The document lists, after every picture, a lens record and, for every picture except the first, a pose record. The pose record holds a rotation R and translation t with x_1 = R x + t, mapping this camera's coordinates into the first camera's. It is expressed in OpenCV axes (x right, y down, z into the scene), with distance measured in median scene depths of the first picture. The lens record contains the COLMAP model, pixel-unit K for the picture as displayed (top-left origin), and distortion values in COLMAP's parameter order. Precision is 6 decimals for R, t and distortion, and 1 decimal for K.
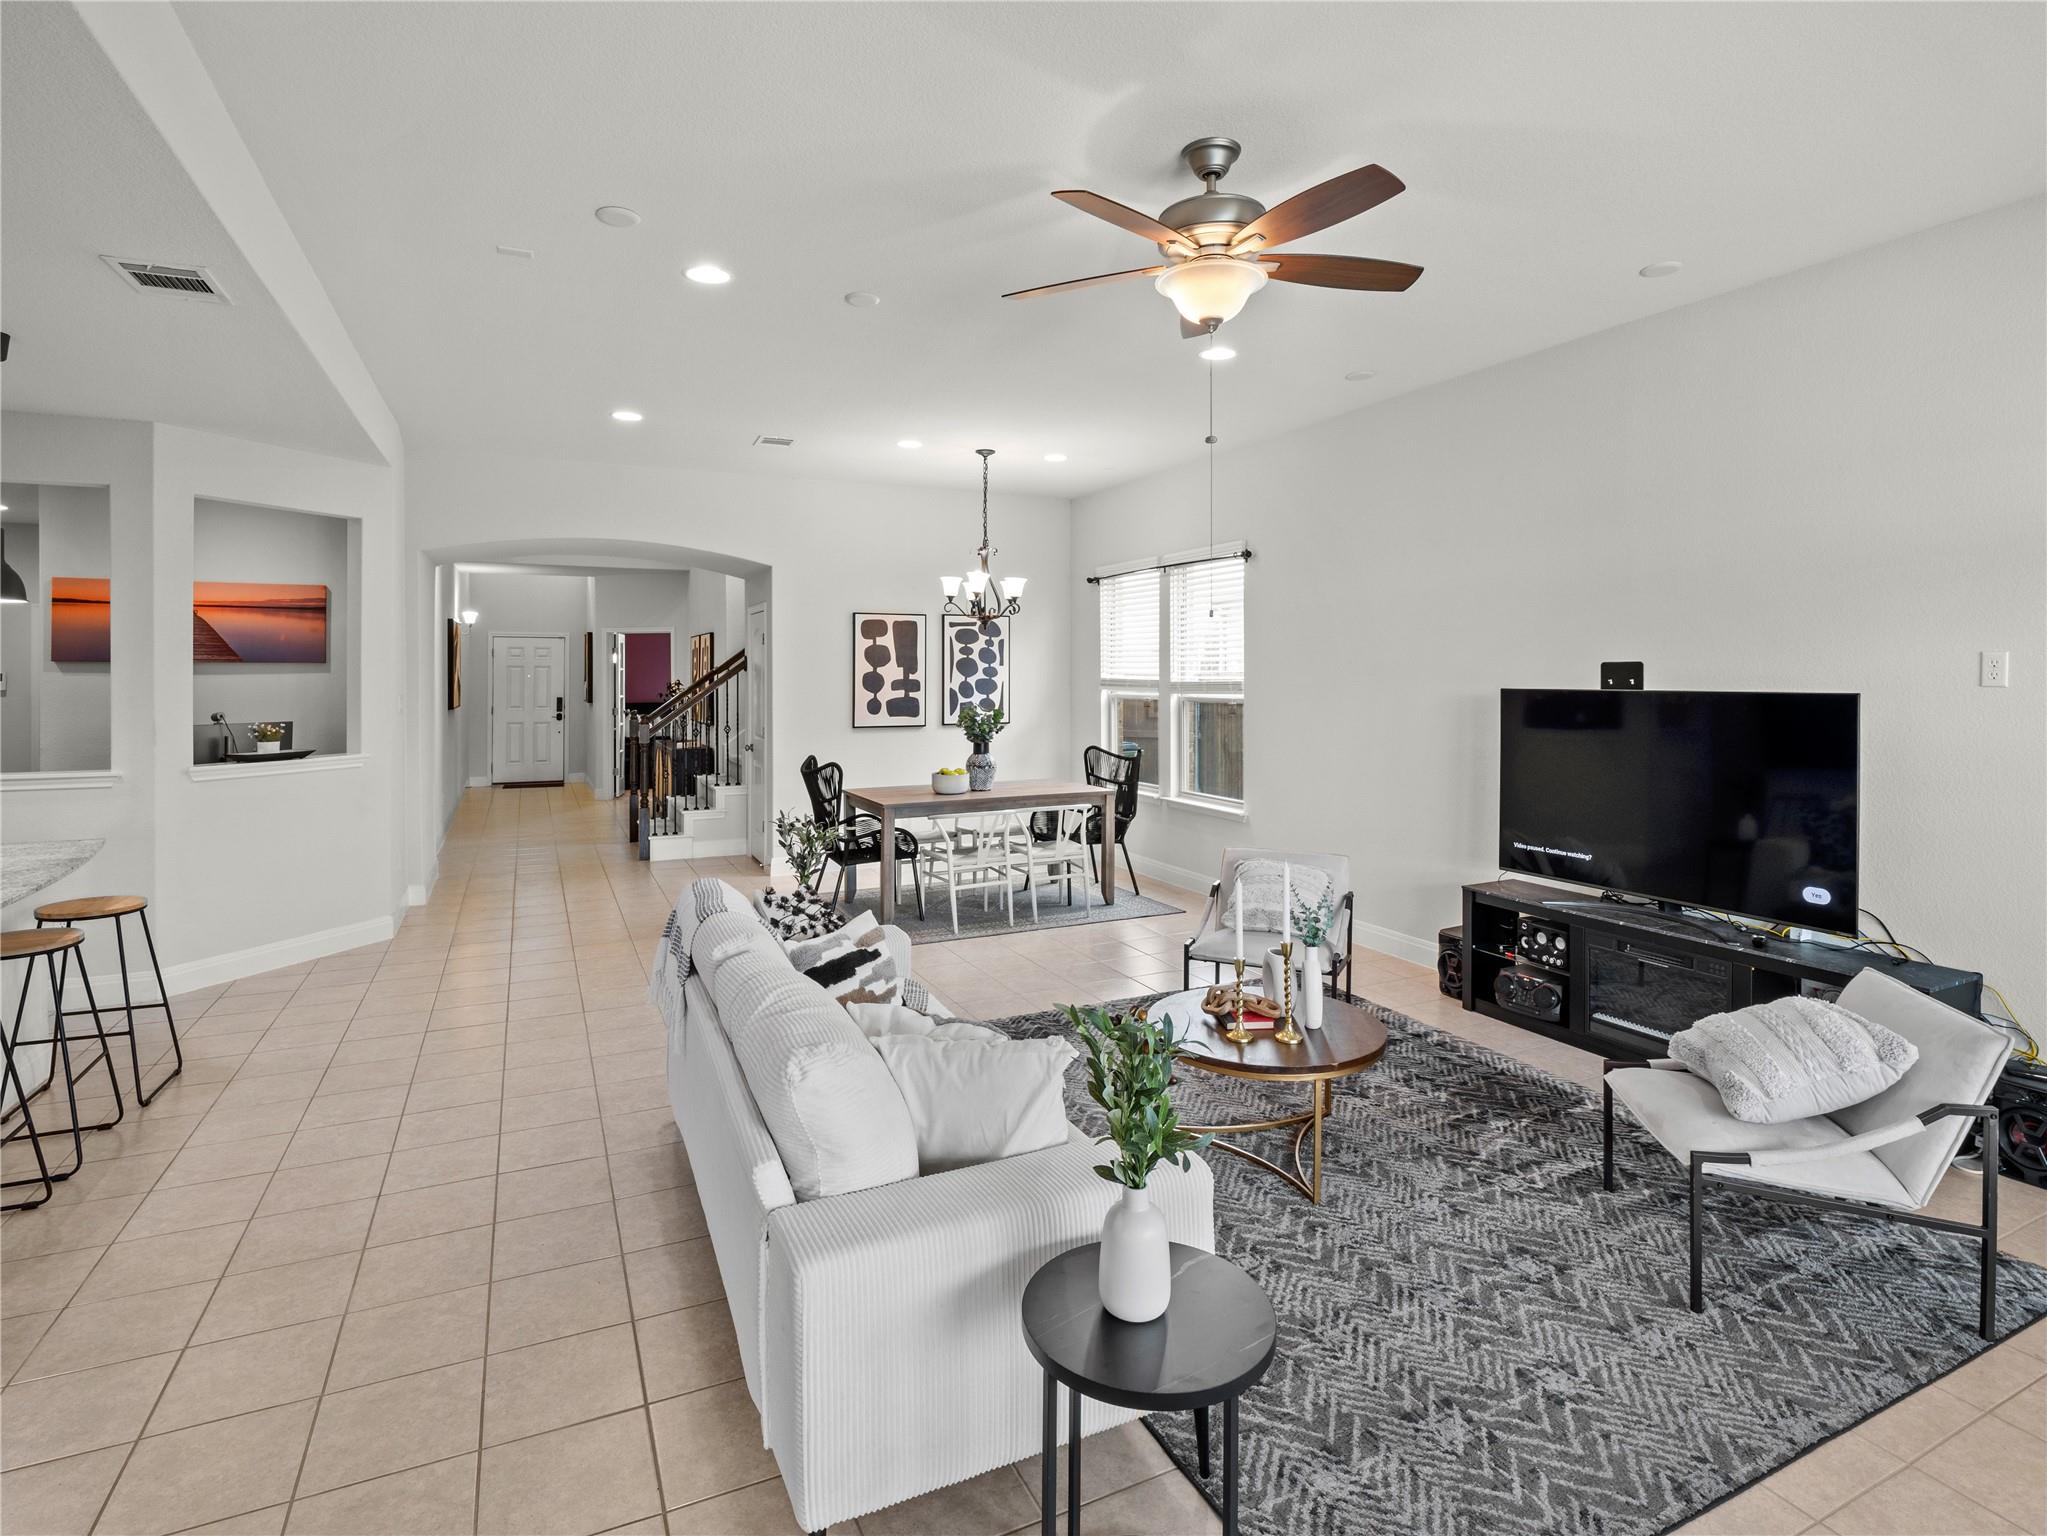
lens RADIAL K [[1043.8, 0, 1016.8], [0, 1043.8, 668.3], [0, 0, 1]] dist [-0.014440, 0.000482]
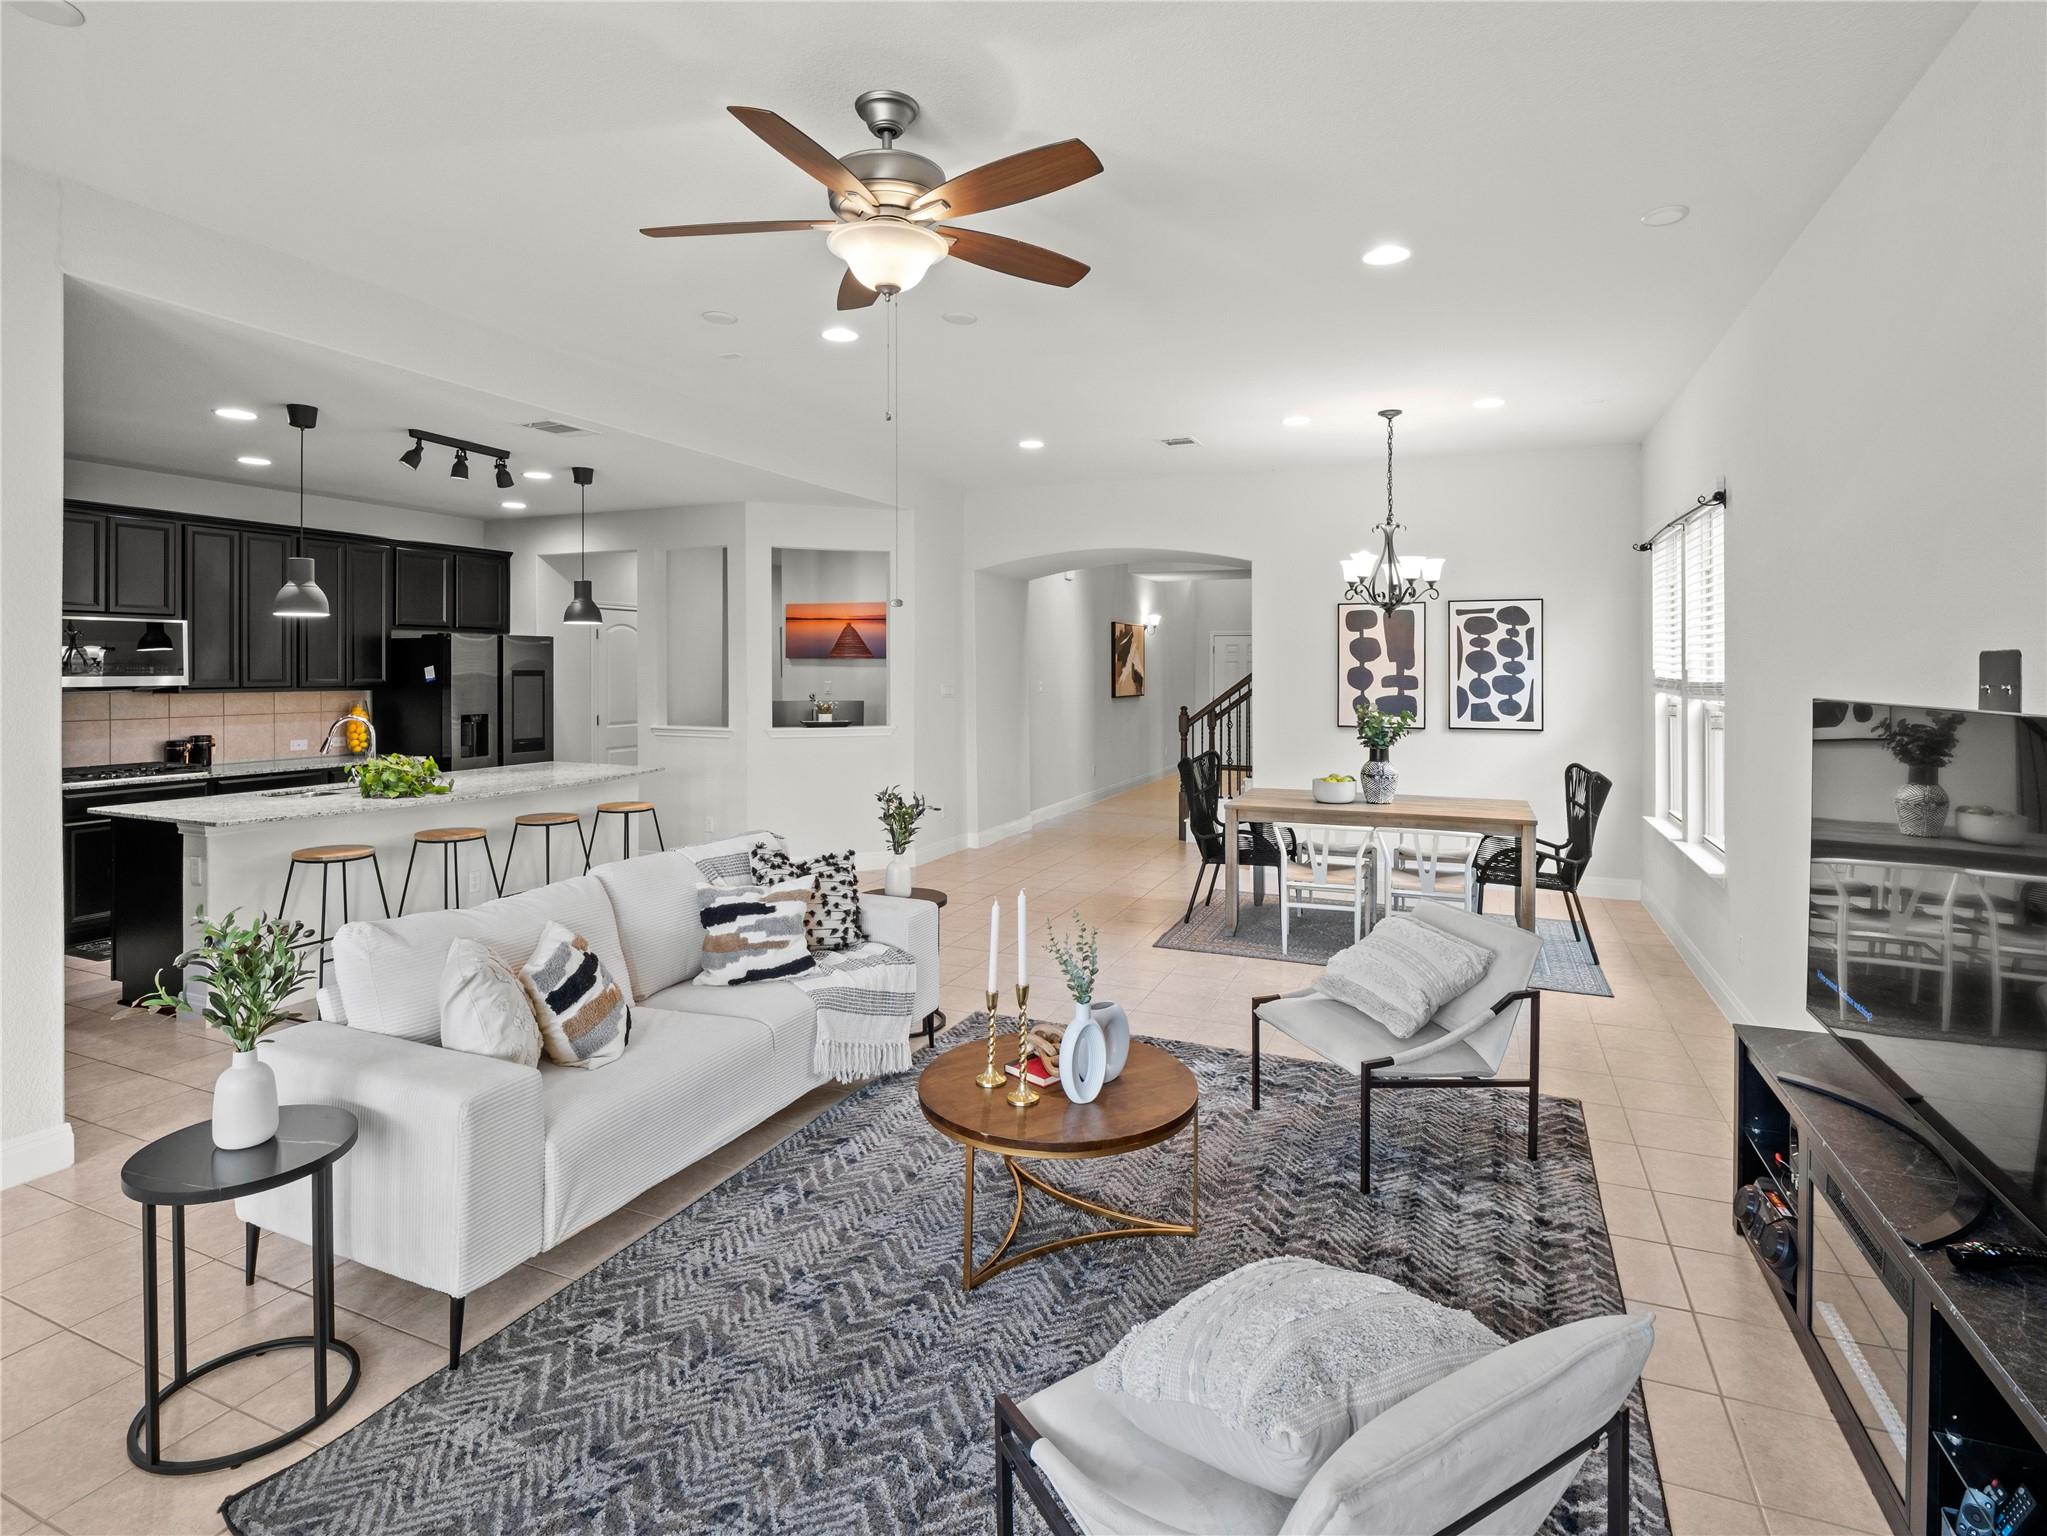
lens RADIAL K [[1030.8, 0, 1016.7], [0, 1030.8, 664.2], [0, 0, 1]] dist [-0.005438, -0.001370]
pose [[0.661316, 0.001406, -0.750106, 0.345877], [-0.000744, 0.999999, 0.001218, 0.000022], [0.750107, -0.000247, 0.661316, 0.171821]]
